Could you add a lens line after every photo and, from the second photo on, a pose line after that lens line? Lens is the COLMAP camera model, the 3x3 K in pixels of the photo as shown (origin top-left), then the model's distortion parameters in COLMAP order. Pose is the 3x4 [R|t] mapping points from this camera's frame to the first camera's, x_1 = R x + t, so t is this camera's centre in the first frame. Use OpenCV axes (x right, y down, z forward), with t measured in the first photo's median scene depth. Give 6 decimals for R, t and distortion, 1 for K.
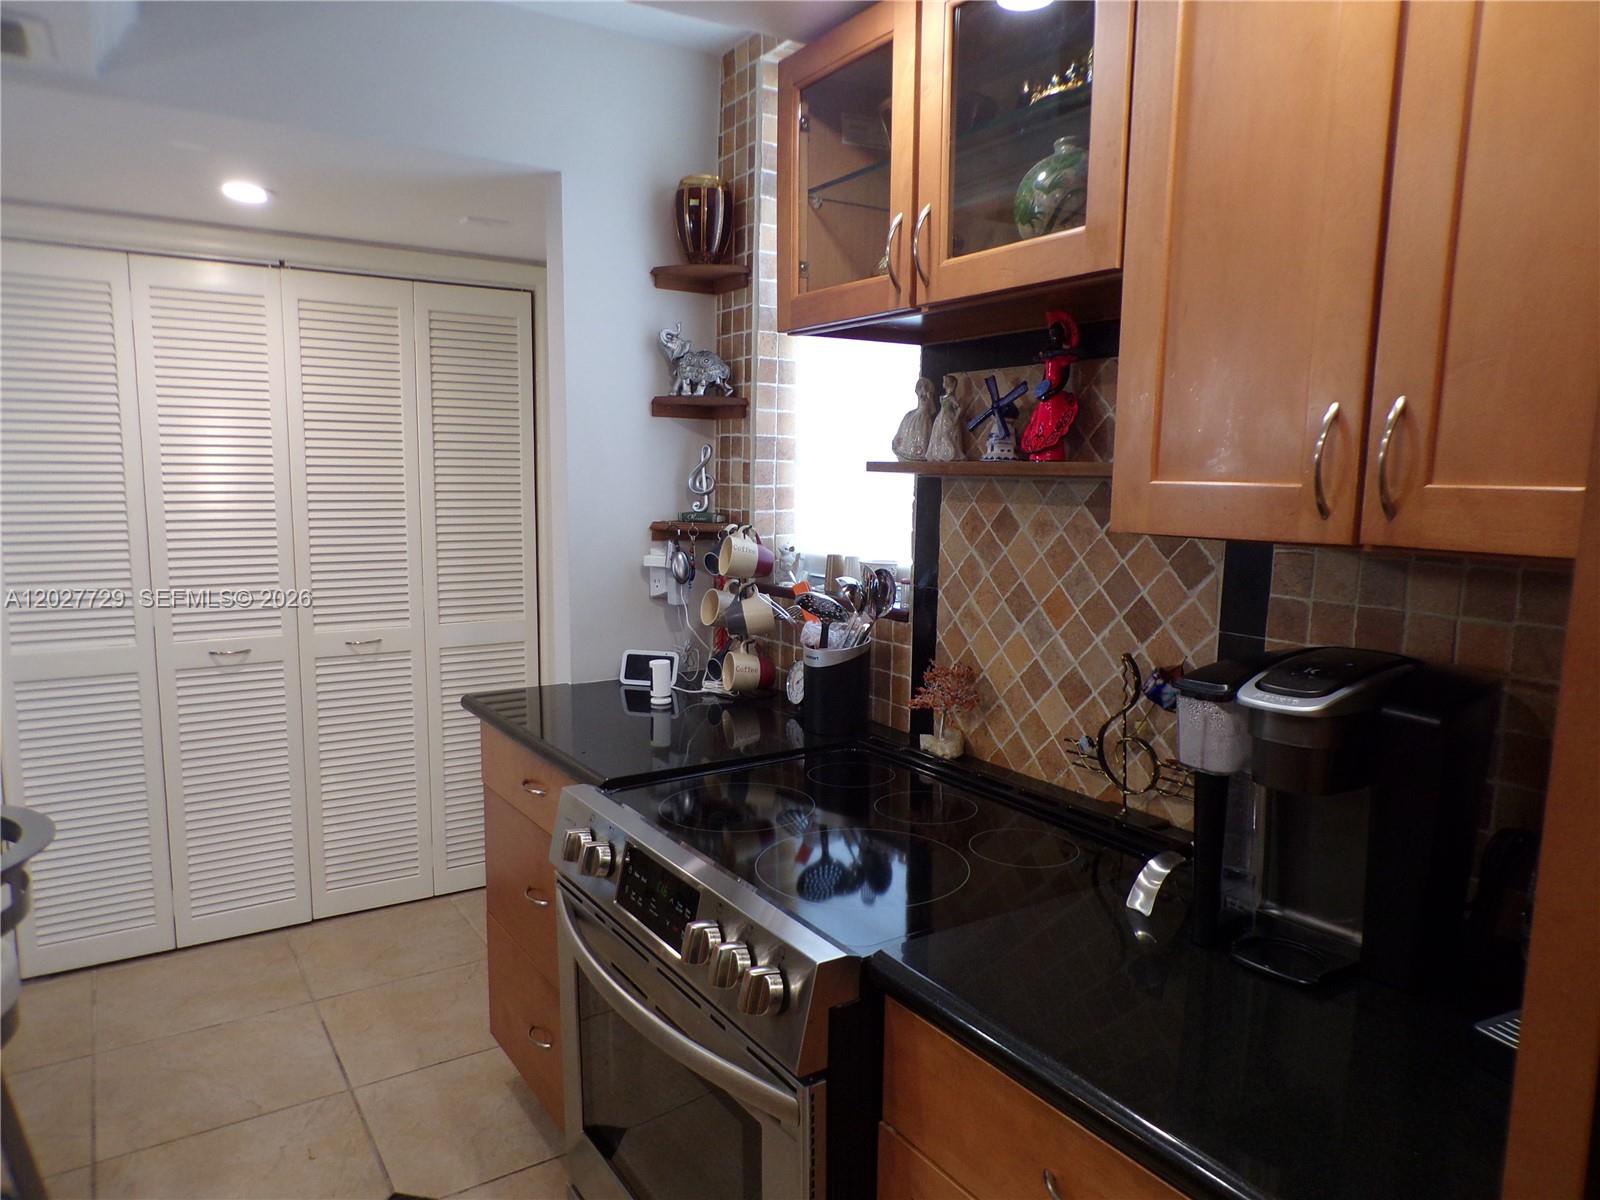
lens RADIAL K [[1076.6, 0, 805.3], [0, 1076.6, 603.8], [0, 0, 1]] dist [-0.009797, 0.012630]
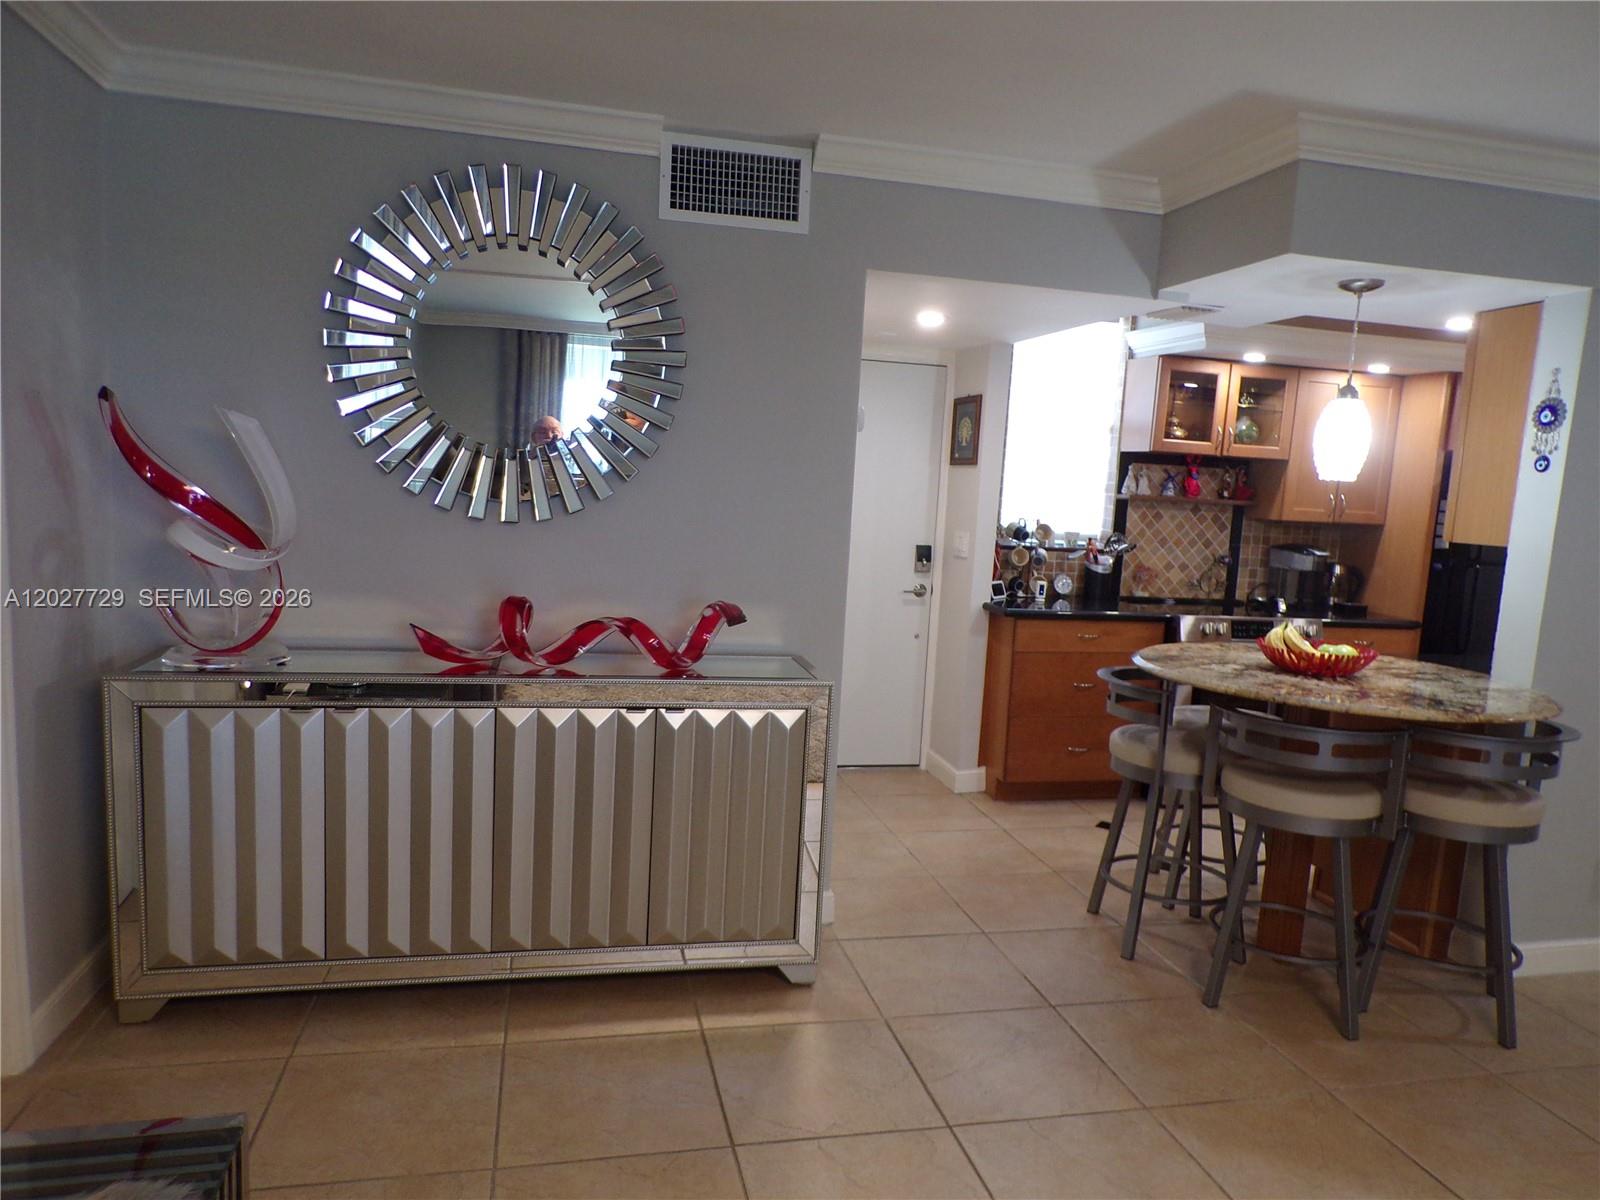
lens RADIAL K [[1076.6, 0, 797.8], [0, 1076.6, 610.4], [0, 0, 1]] dist [-0.009797, 0.012630]
pose [[0.348658, -0.107516, 0.931063, -3.006409], [0.064917, 0.993783, 0.090449, -0.150807], [-0.934999, 0.028906, 0.353470, 0.889571]]
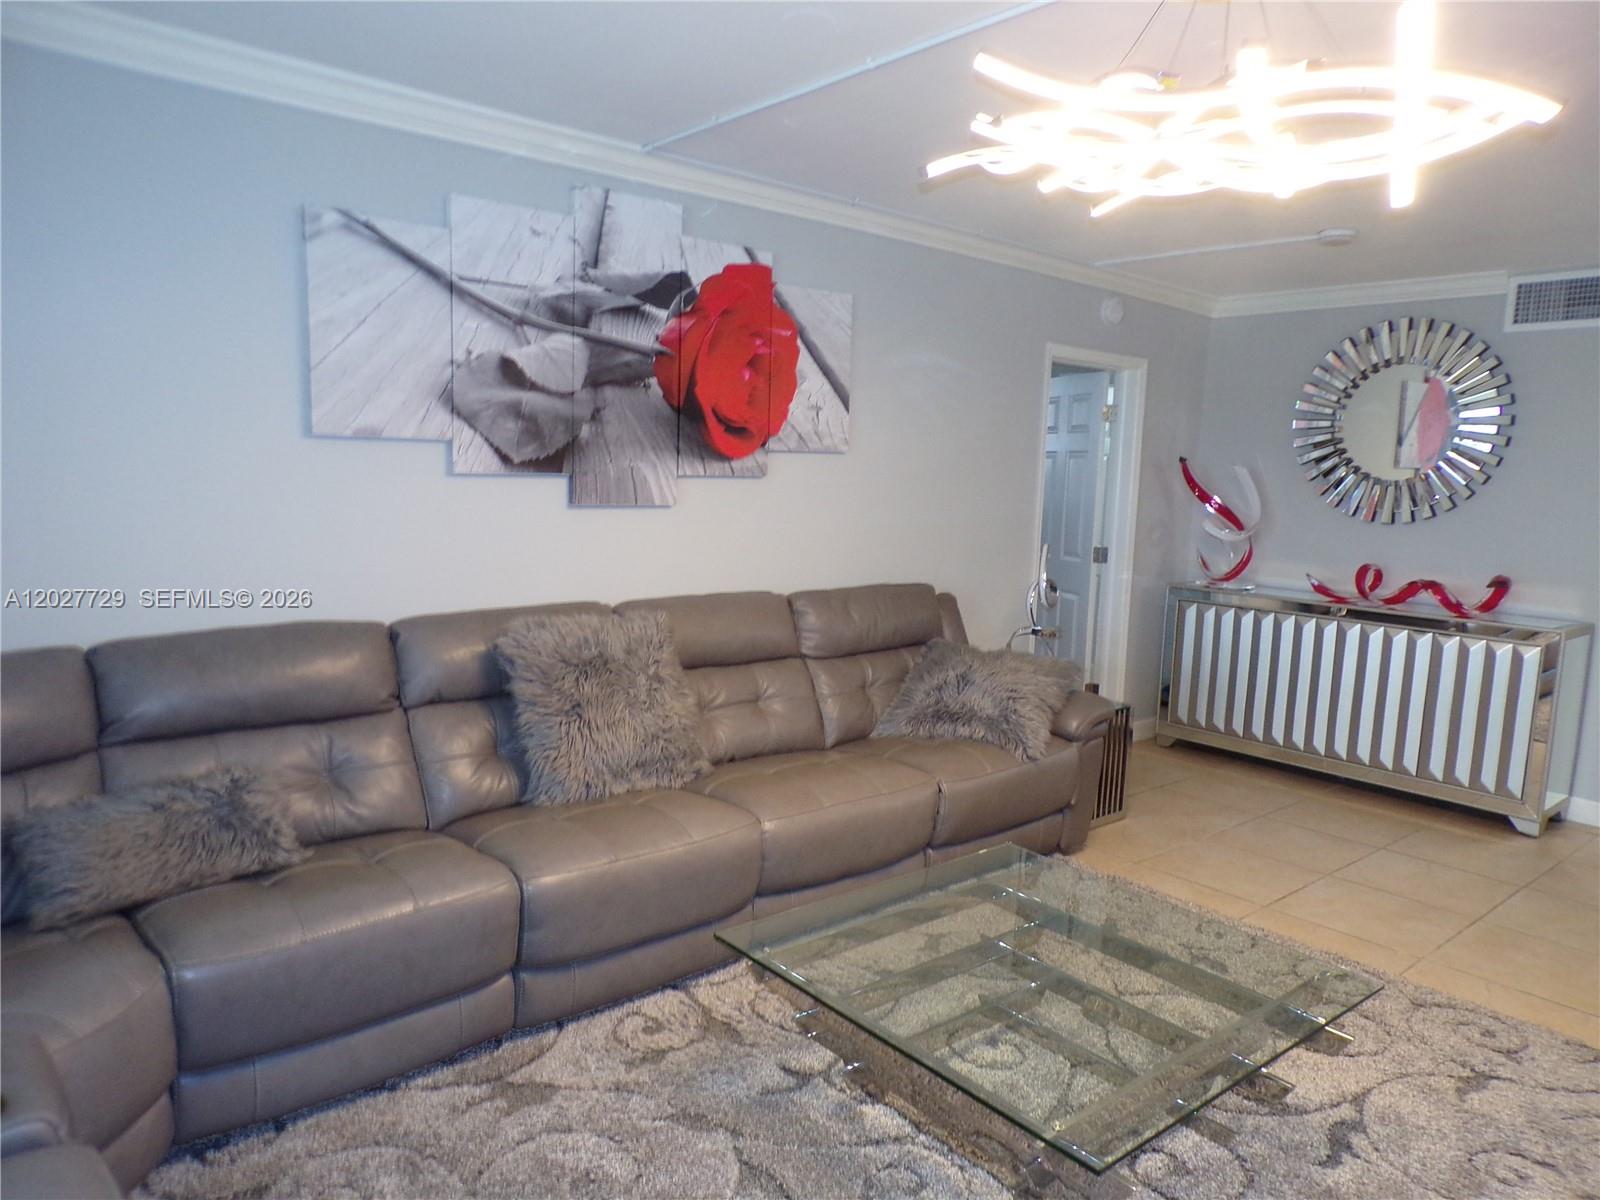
lens RADIAL K [[1076.6, 0, 808.7], [0, 1076.6, 613.2], [0, 0, 1]] dist [-0.009797, 0.012630]
pose [[0.989853, 0.011958, 0.141589, -3.505748], [-0.014738, 0.999718, 0.018603, 0.045112], [-0.141327, -0.020501, 0.989751, -0.719101]]
